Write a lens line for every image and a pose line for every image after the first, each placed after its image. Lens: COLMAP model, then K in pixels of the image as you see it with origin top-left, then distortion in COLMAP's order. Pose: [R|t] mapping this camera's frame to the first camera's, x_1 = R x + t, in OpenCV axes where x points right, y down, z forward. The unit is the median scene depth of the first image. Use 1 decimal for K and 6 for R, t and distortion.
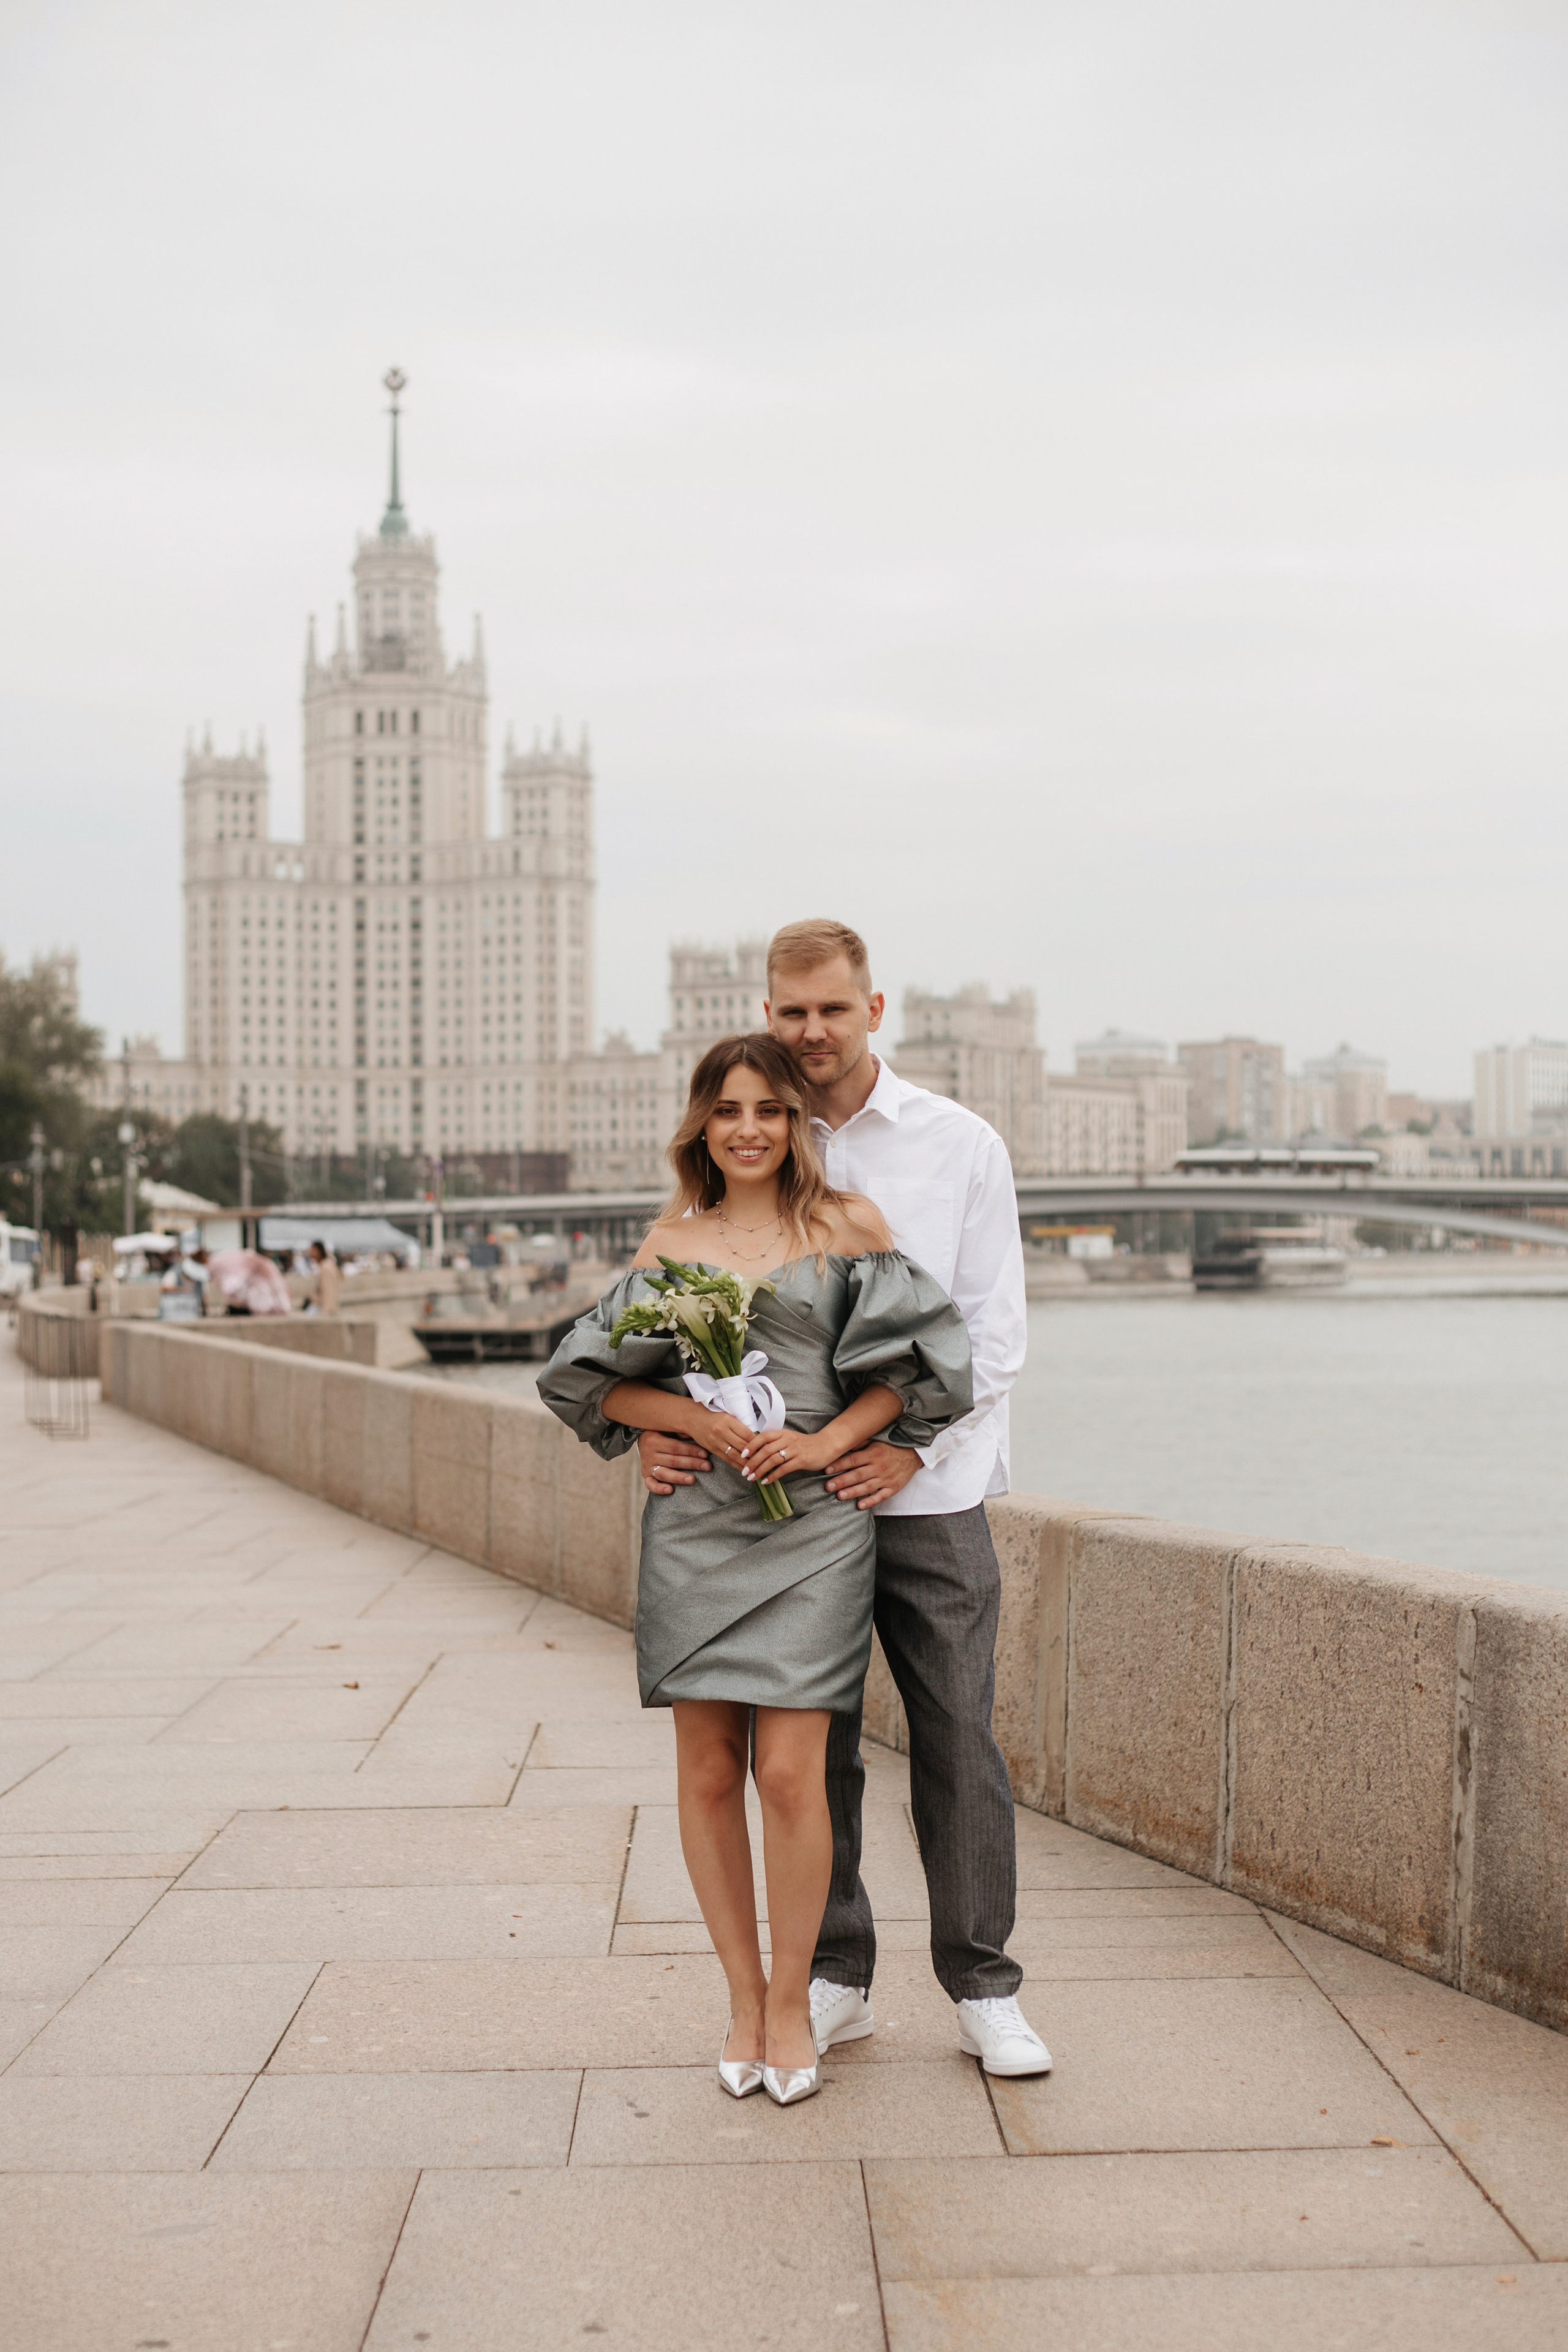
lens RADIAL K [[3791.2, 0, 784.0], [0, 3791.2, 1176.0], [0, 0, 1]] dist [-0.087034, -0.103228]
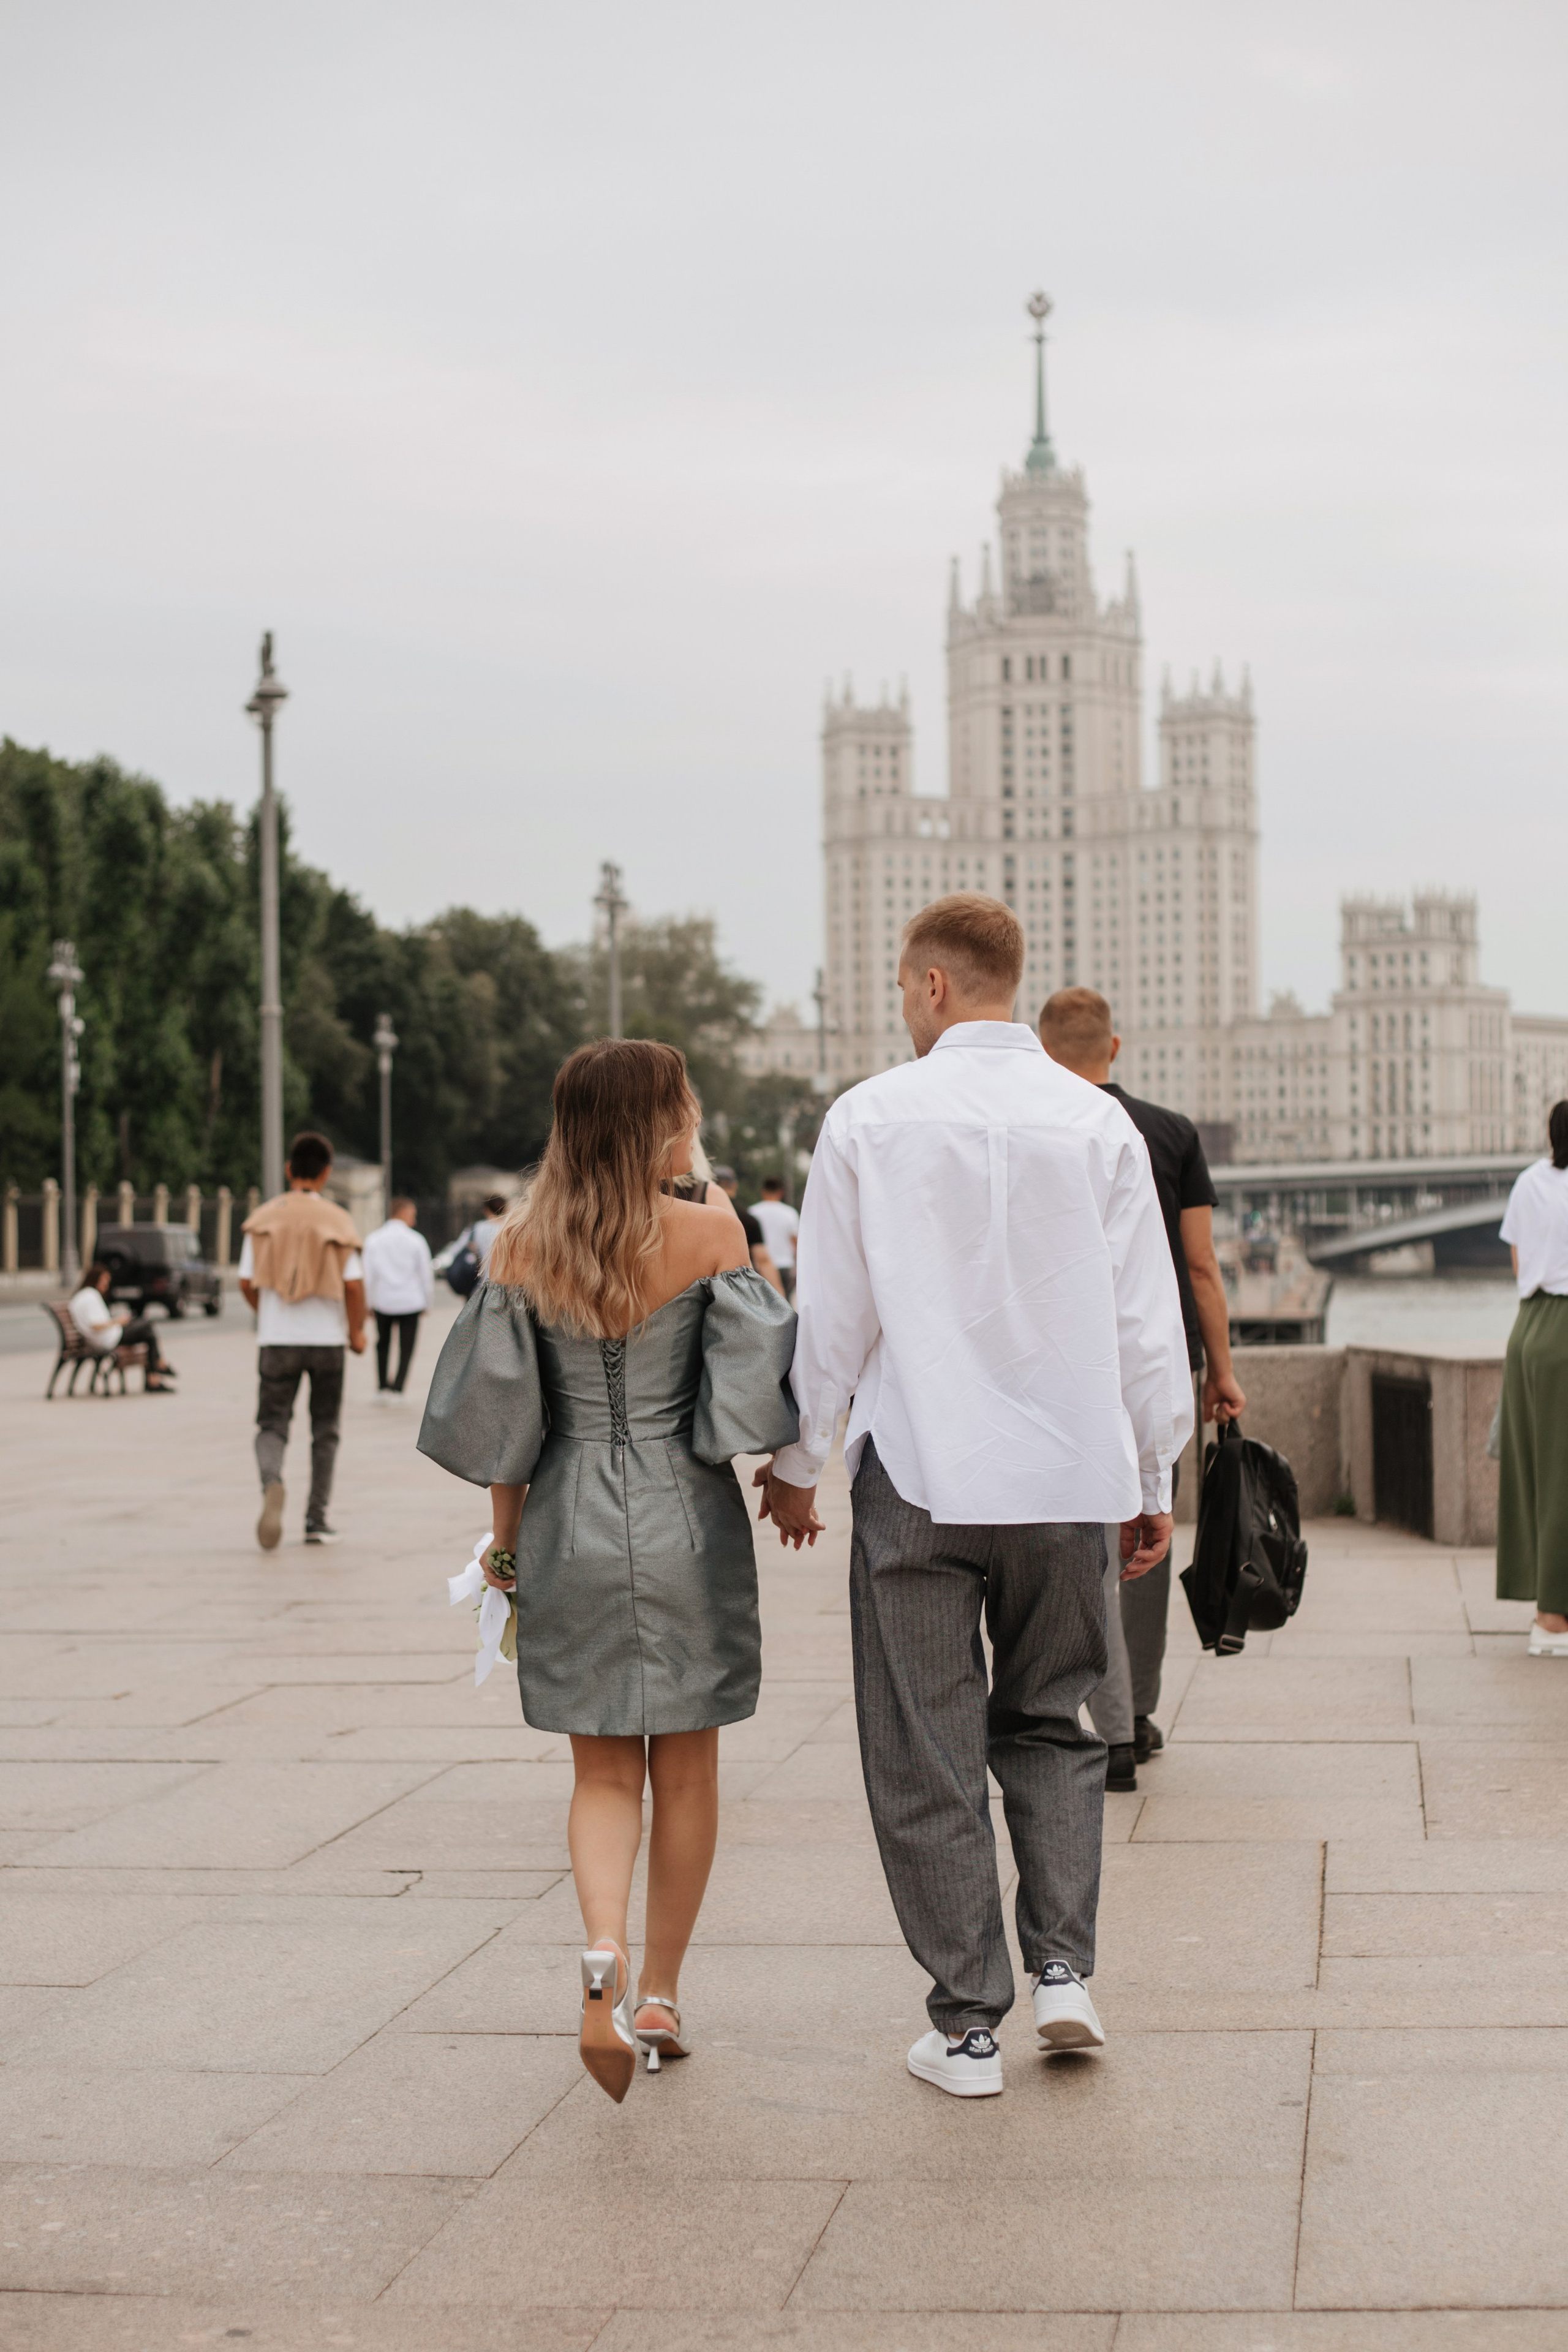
lens RADIAL K [[3914.8, 0, 769.5], [0, 3914.8, 1186.5], [0, 0, 1]] dist [-0.079418, -0.107724]
pose [[0.985791, -0.005456, -0.167888, -0.007513], [0.006949, 0.999941, 0.008305, 0.000865], [0.167833, -0.009354, 0.985771, 0.026348]]
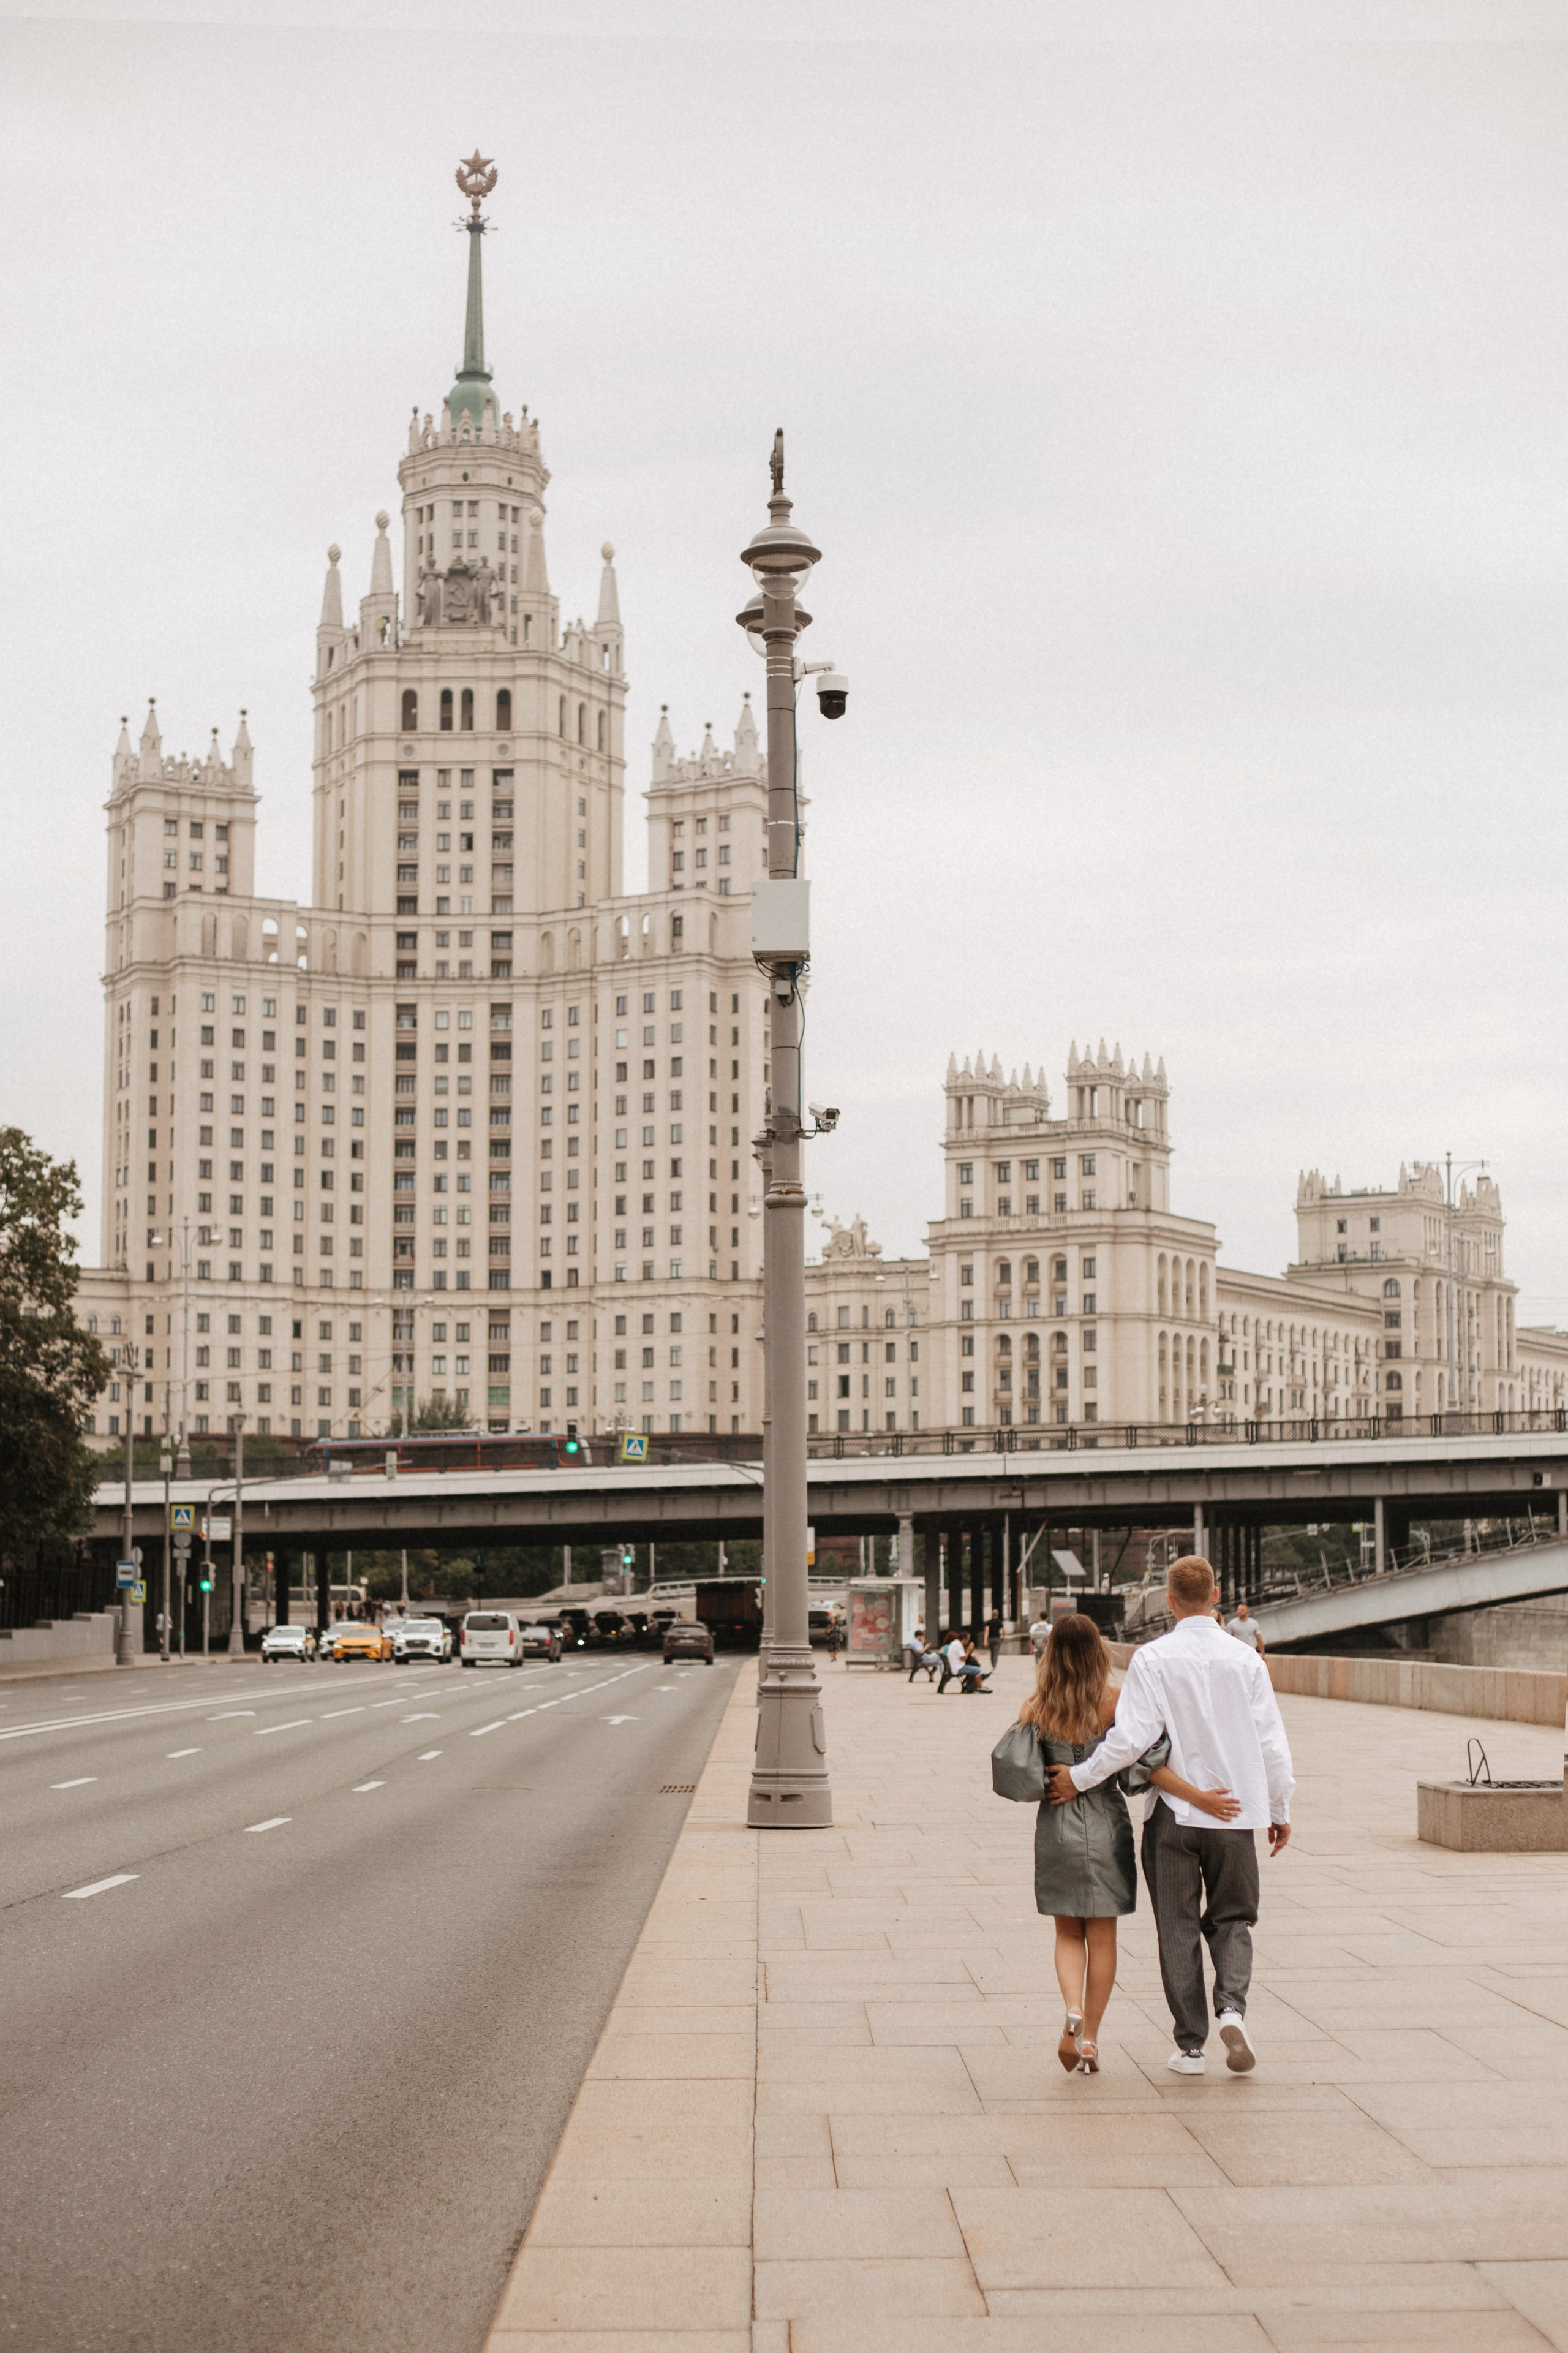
lens RADIAL K [[3734.9, 0, 787.5], [0, 3734.9, 1276.0], [0, 0, 1]] dist [-0.082130, -0.051483]
pose [[0.999872, 0.006059, -0.014800, -0.044490], [-0.007084, 0.997508, -0.070193, 0.009270], [0.014337, 0.070289, 0.997424, 0.431234]]
